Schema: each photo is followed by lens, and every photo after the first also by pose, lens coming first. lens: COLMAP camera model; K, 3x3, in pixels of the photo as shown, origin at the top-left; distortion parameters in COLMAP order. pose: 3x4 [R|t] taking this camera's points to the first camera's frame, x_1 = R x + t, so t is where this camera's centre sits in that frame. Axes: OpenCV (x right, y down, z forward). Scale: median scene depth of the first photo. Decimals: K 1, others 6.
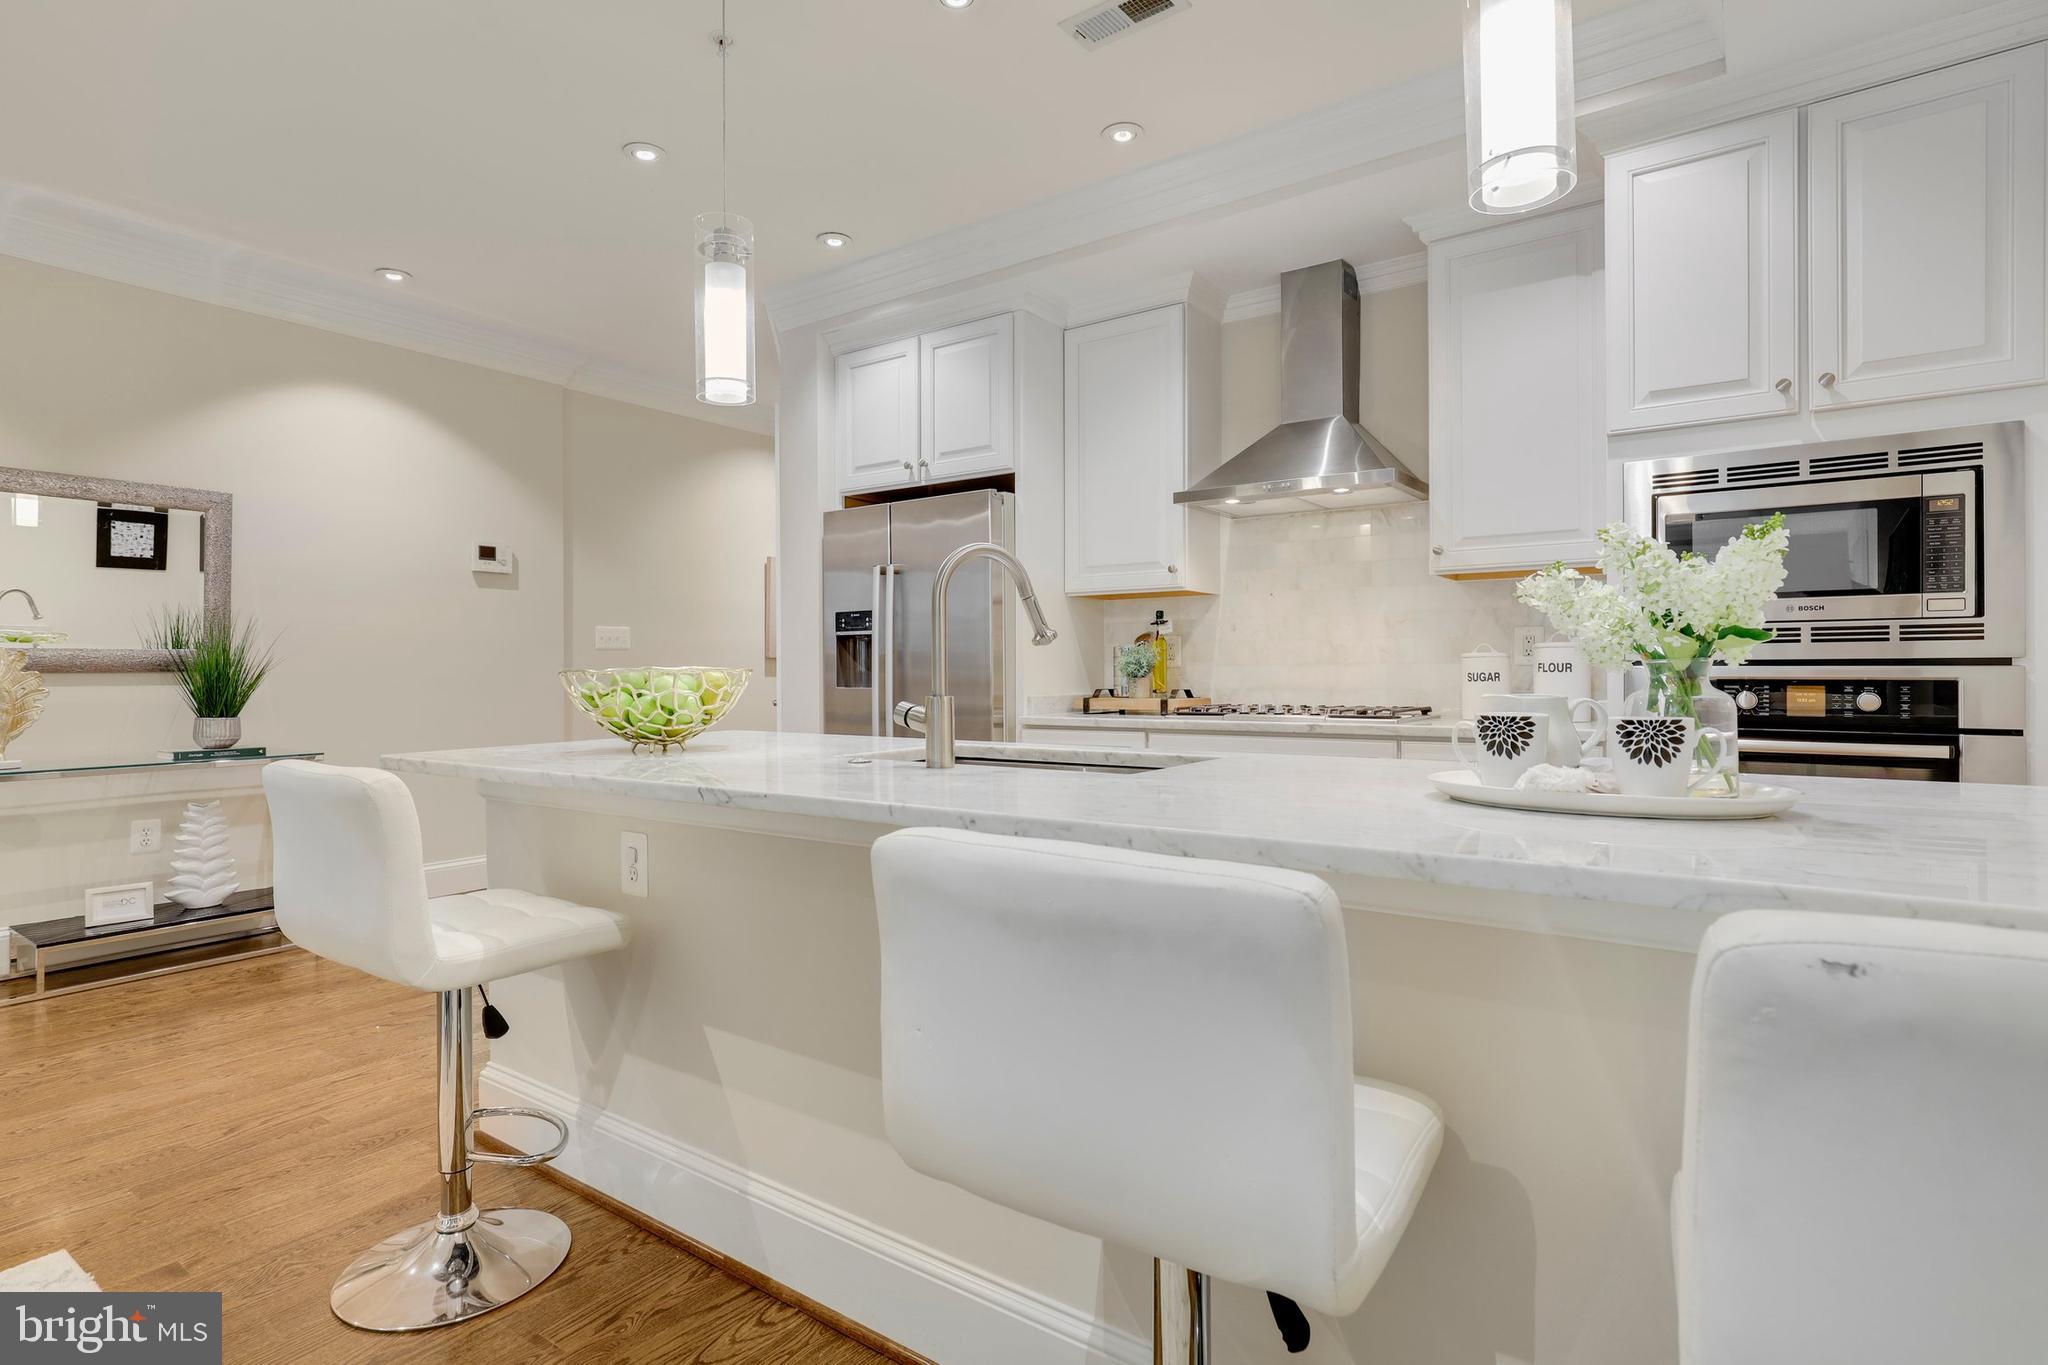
lens RADIAL K [[1008.4, 0, 1033.3], [0, 1008.4, 665.1], [0, 0, 1]] dist [0.000692, 0.001437]
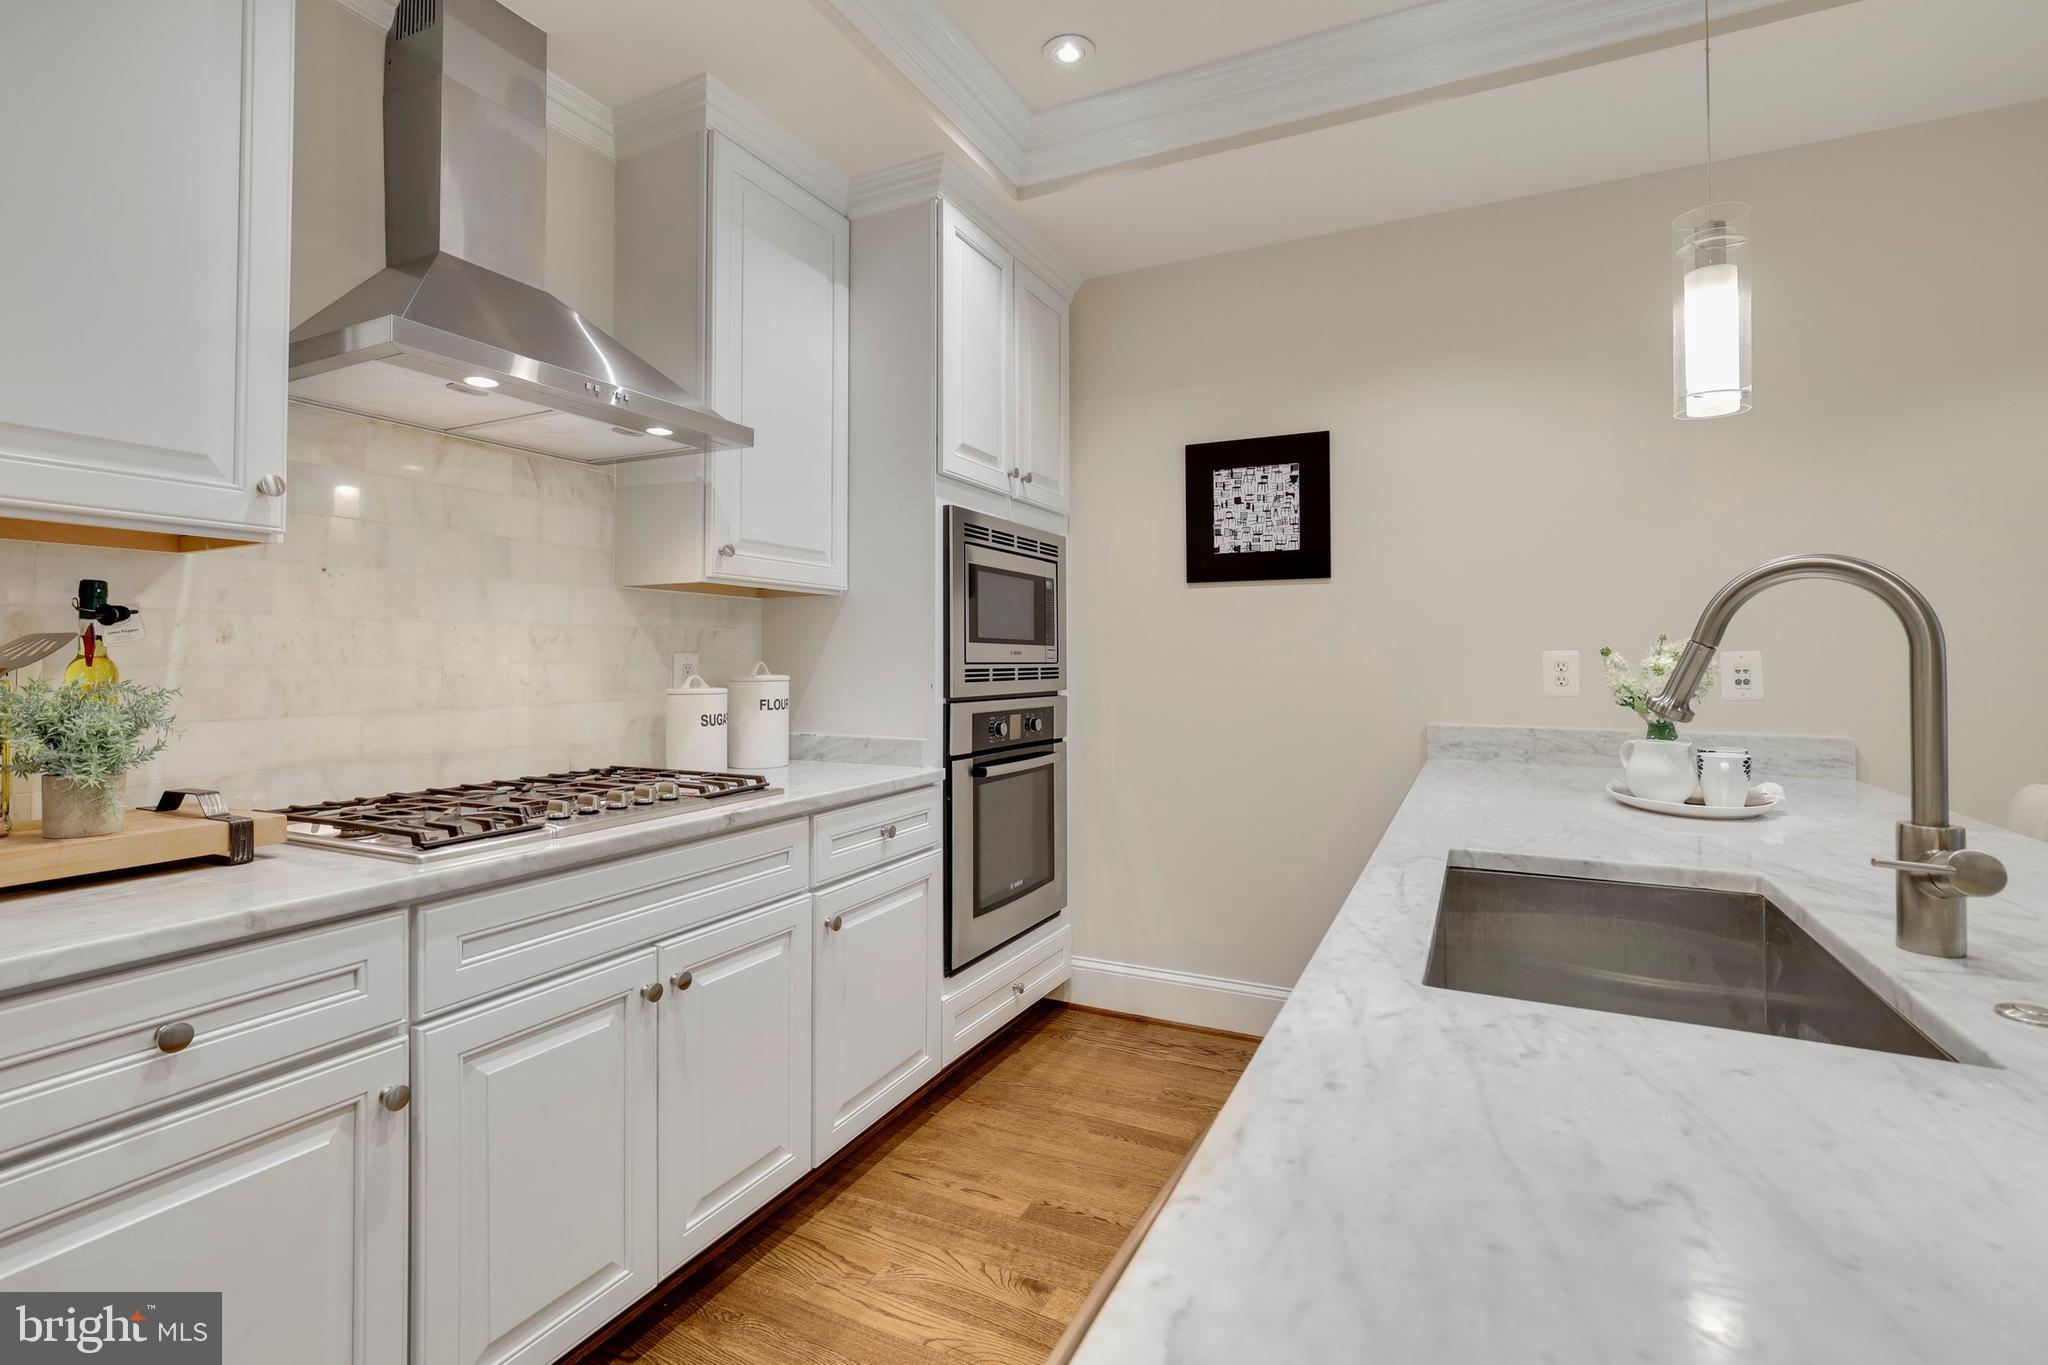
lens RADIAL K [[942.7, 0, 1013.7], [0, 942.7, 650.0], [0, 0, 1]] dist [-0.011535, 0.004821]
pose [[-0.136274, 0.018971, 0.990489, -0.374975], [-0.000918, 0.999814, -0.019276, -0.034505], [-0.990671, -0.003536, -0.136232, 1.081602]]
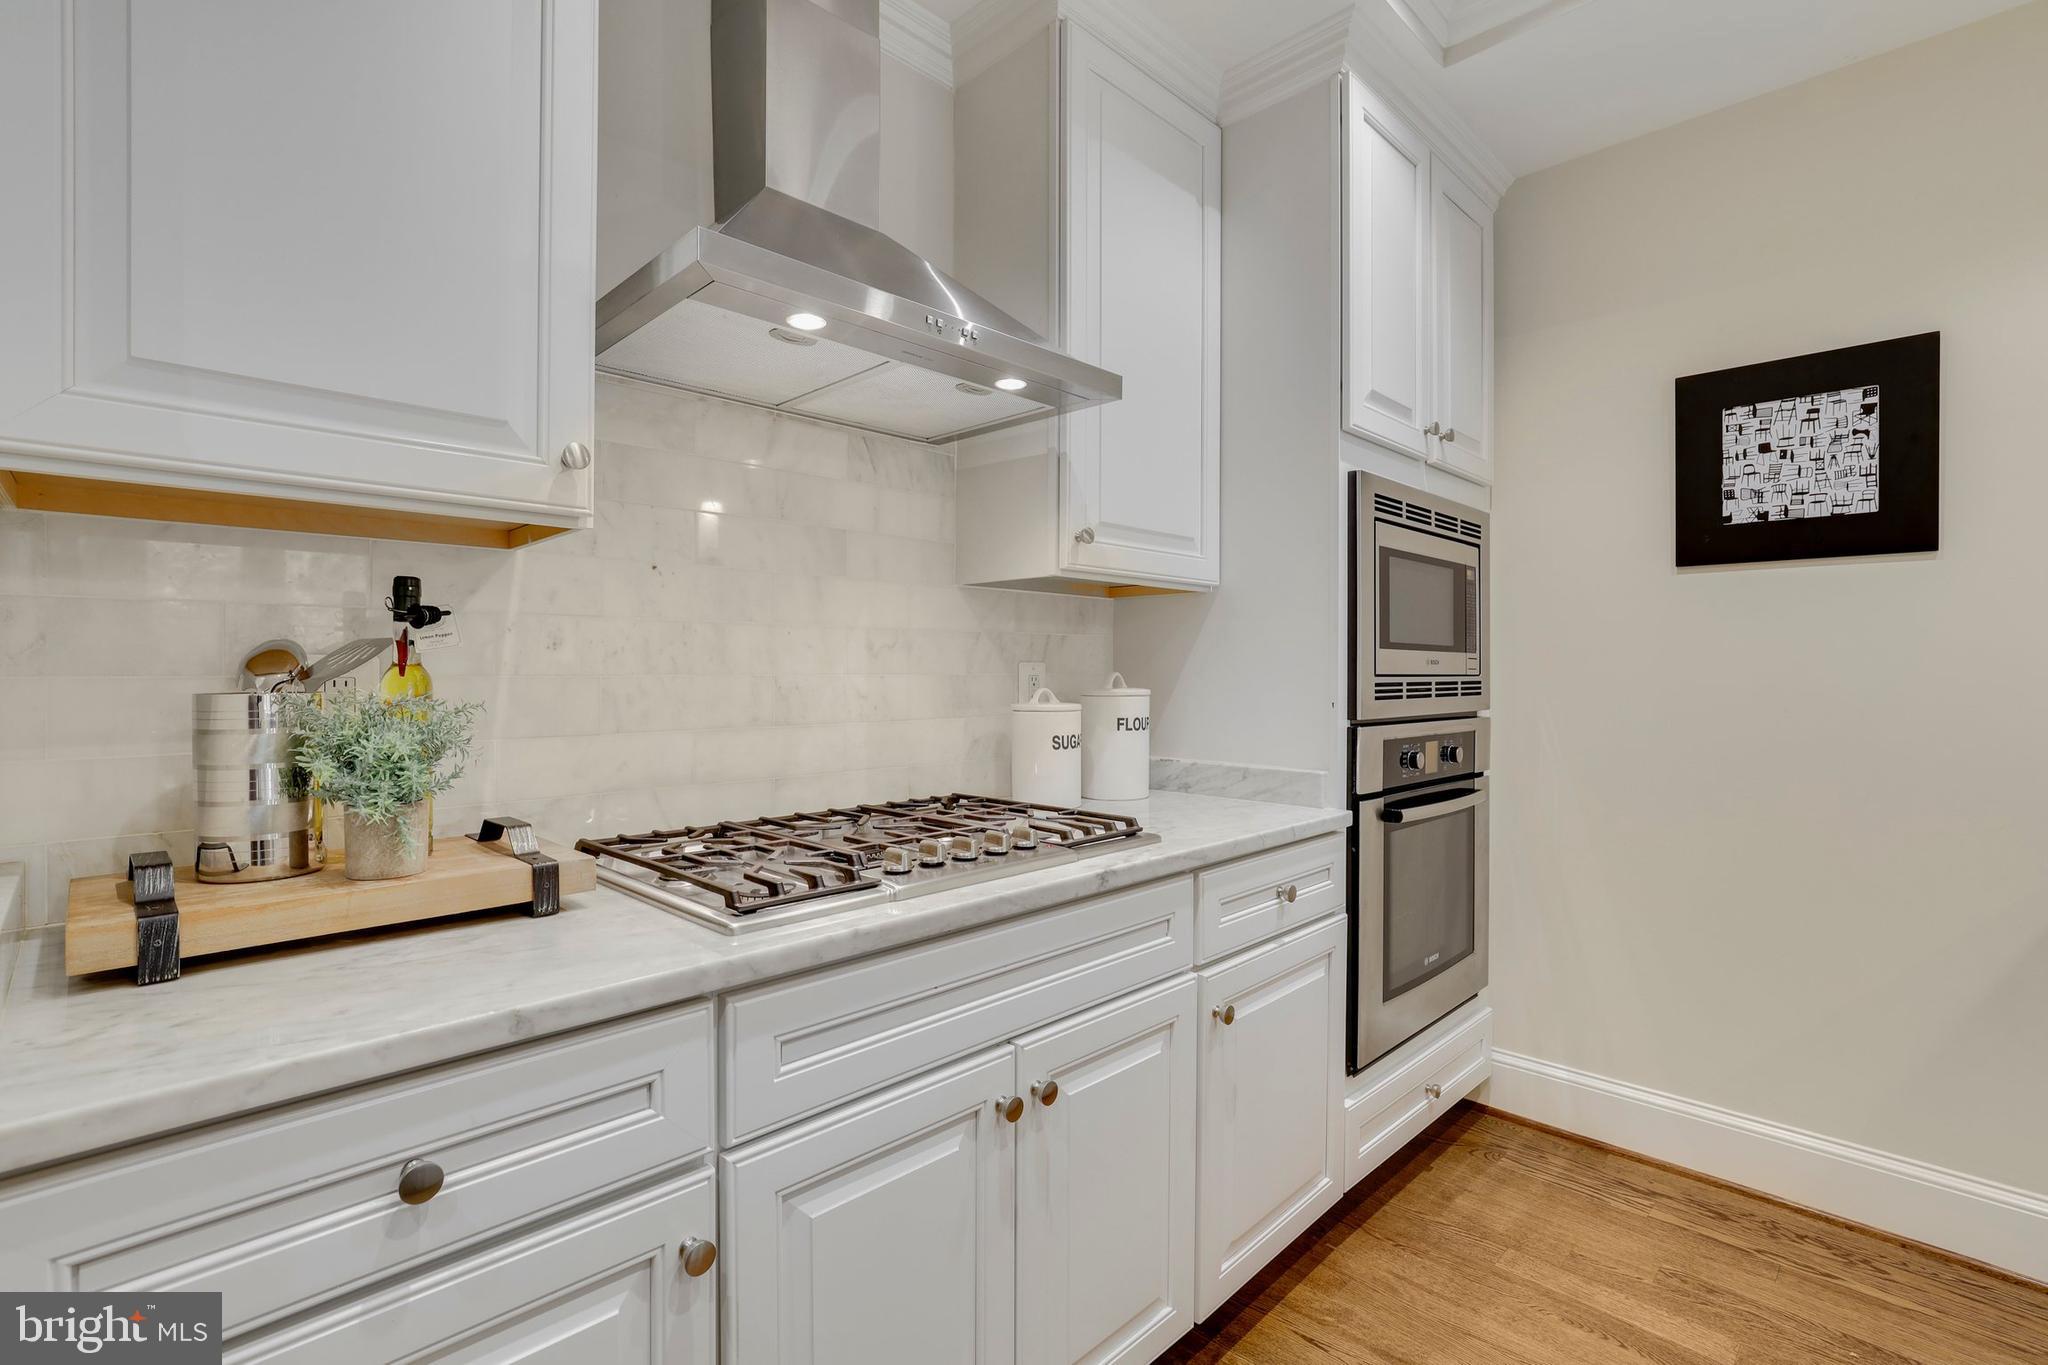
lens RADIAL K [[942.7, 0, 1025.8], [0, 942.7, 677.2], [0, 0, 1]] dist [-0.011535, 0.004821]
pose [[0.177018, 0.002259, 0.984205, -0.190202], [-0.005817, 0.999982, -0.001249, -0.035444], [-0.984190, -0.005504, 0.177028, 1.141314]]
